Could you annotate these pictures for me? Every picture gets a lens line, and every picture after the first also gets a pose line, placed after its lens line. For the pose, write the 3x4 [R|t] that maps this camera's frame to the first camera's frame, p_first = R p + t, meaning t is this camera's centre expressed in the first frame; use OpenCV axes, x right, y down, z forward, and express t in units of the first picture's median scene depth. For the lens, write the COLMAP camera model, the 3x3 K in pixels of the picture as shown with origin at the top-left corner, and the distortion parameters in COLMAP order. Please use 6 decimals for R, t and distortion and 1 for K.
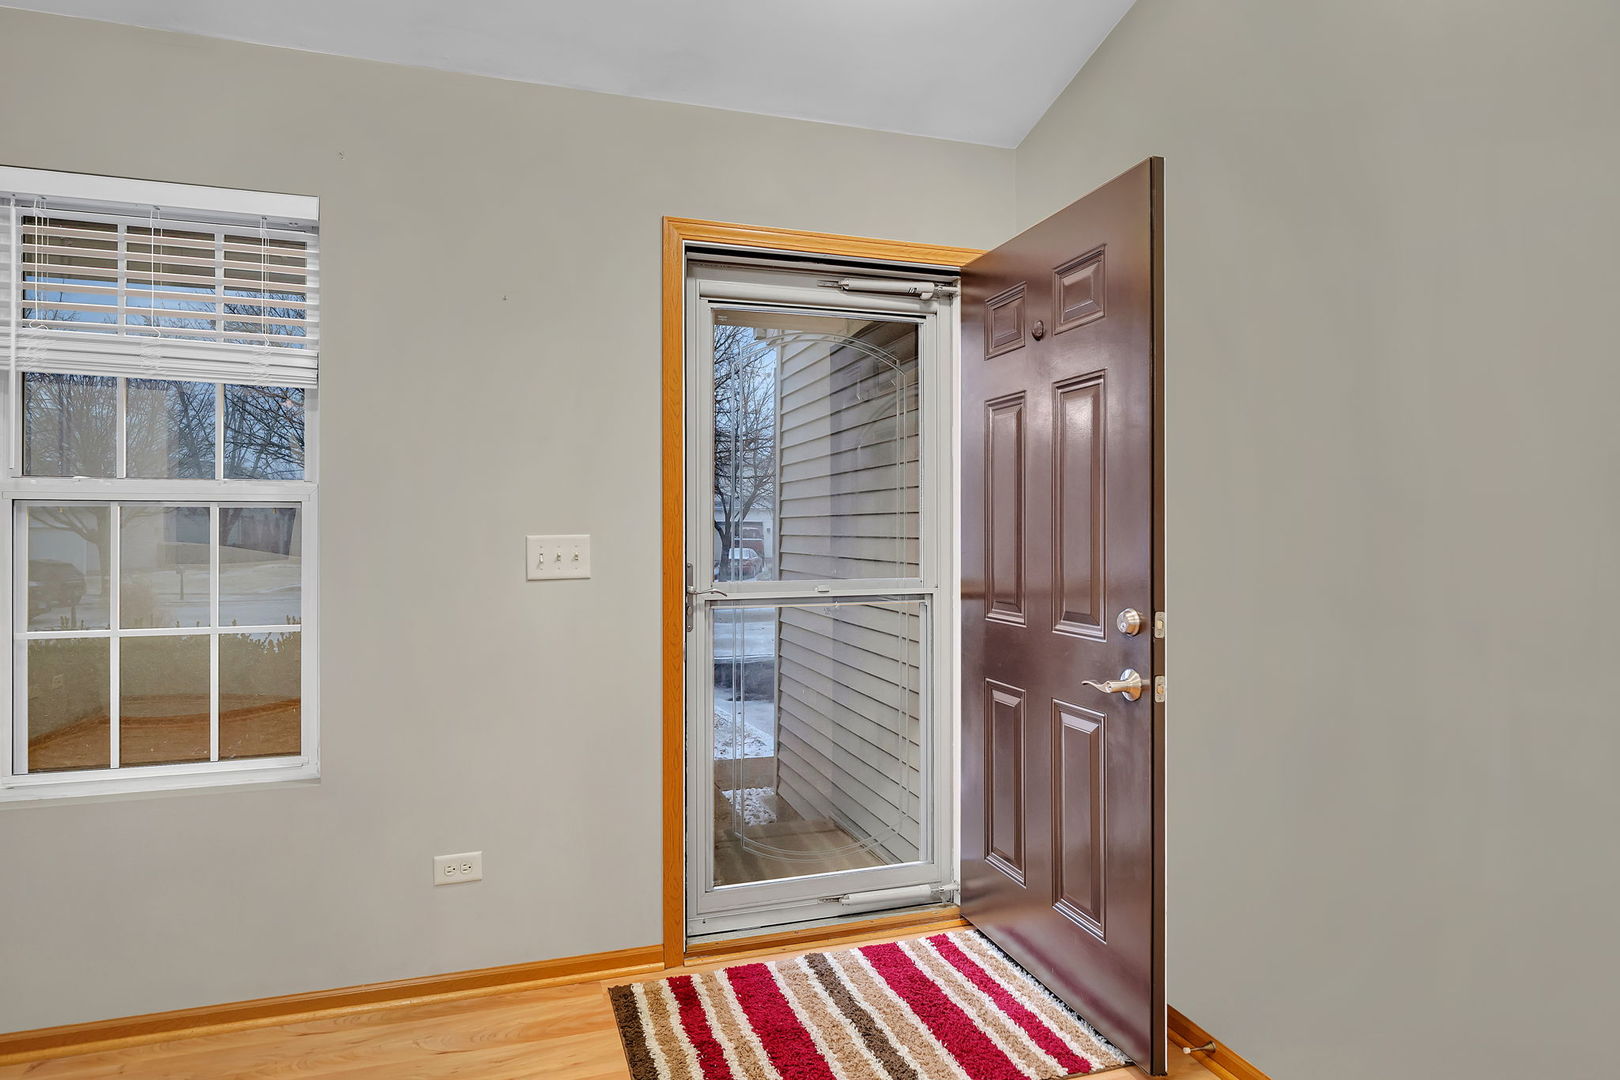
lens RADIAL K [[933.3, 0, 812.6], [0, 933.3, 521.2], [0, 0, 1]] dist [-0.003721, -0.000609]
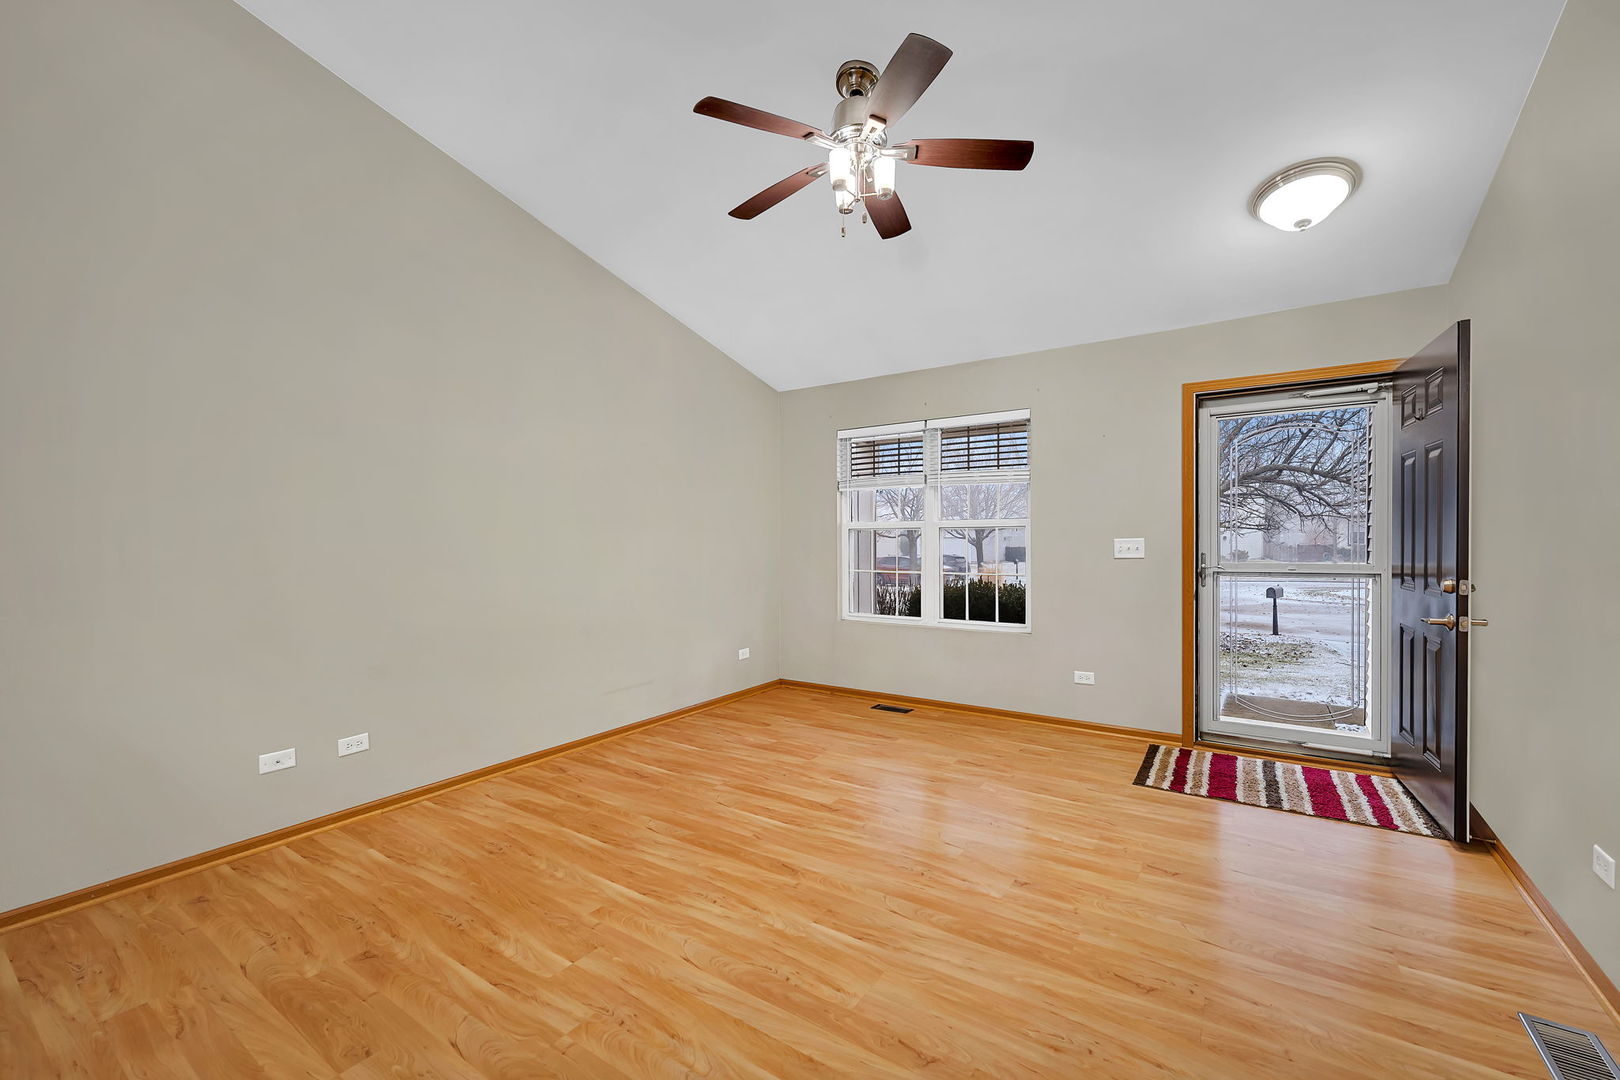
lens RADIAL K [[662.7, 0, 805.1], [0, 662.7, 537.6], [0, 0, 1]] dist [-0.001467, -0.000130]
pose [[0.604005, -0.011045, -0.796904, 0.547165], [0.008620, 0.999936, -0.007325, 0.018169], [0.796934, -0.002445, 0.604062, -0.598073]]
